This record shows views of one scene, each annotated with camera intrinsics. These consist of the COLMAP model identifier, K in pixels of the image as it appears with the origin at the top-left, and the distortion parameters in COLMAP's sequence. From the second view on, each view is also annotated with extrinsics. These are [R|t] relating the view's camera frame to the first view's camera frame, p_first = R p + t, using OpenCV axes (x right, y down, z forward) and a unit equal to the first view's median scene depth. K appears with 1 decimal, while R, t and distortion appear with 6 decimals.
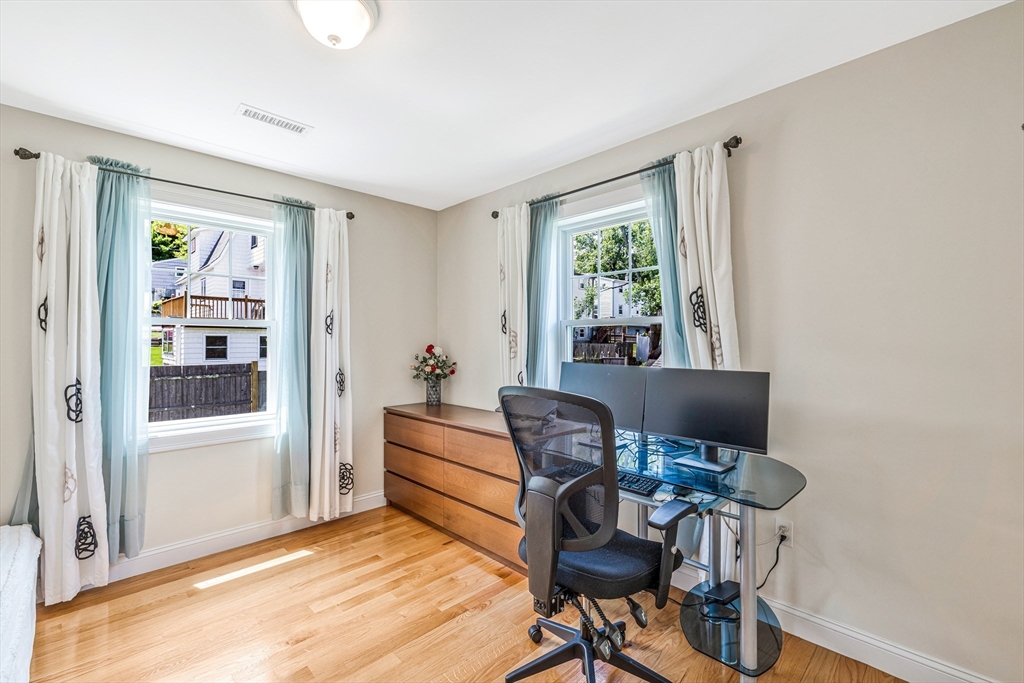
lens RADIAL K [[451.5, 0, 509.4], [0, 451.5, 339.8], [0, 0, 1]] dist [-0.003507, -0.000202]
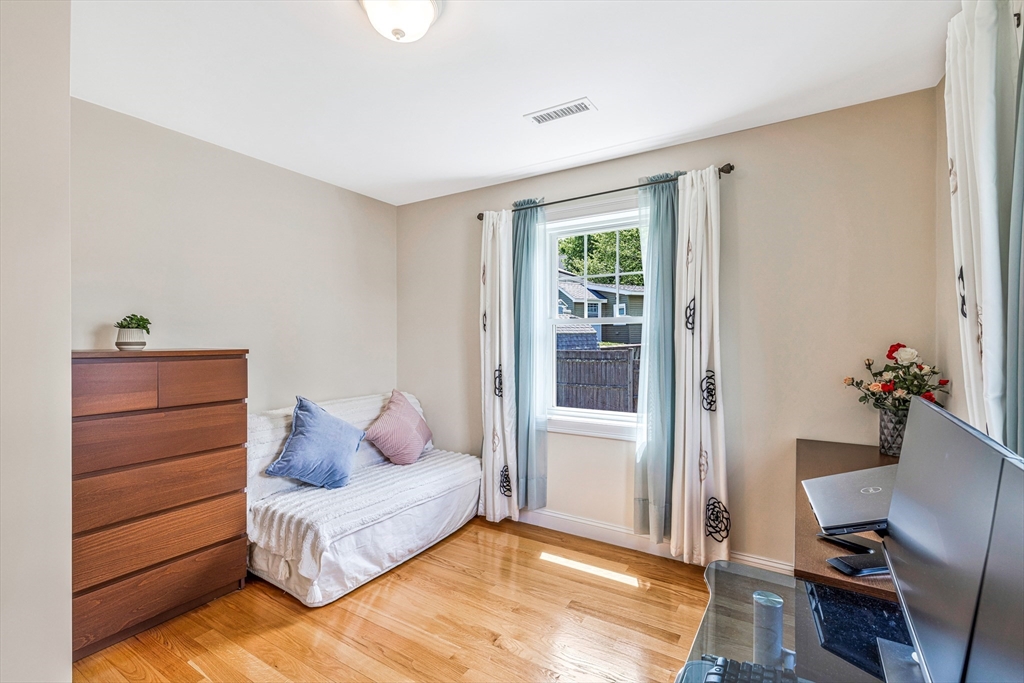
lens RADIAL K [[475.1, 0, 508.8], [0, 475.1, 338.7], [0, 0, 1]] dist [0.004915, 0.000196]
pose [[0.212344, -0.004845, -0.977183, 0.407222], [0.005160, 0.999979, -0.003837, 0.006308], [0.977181, -0.004227, 0.212365, 0.589885]]
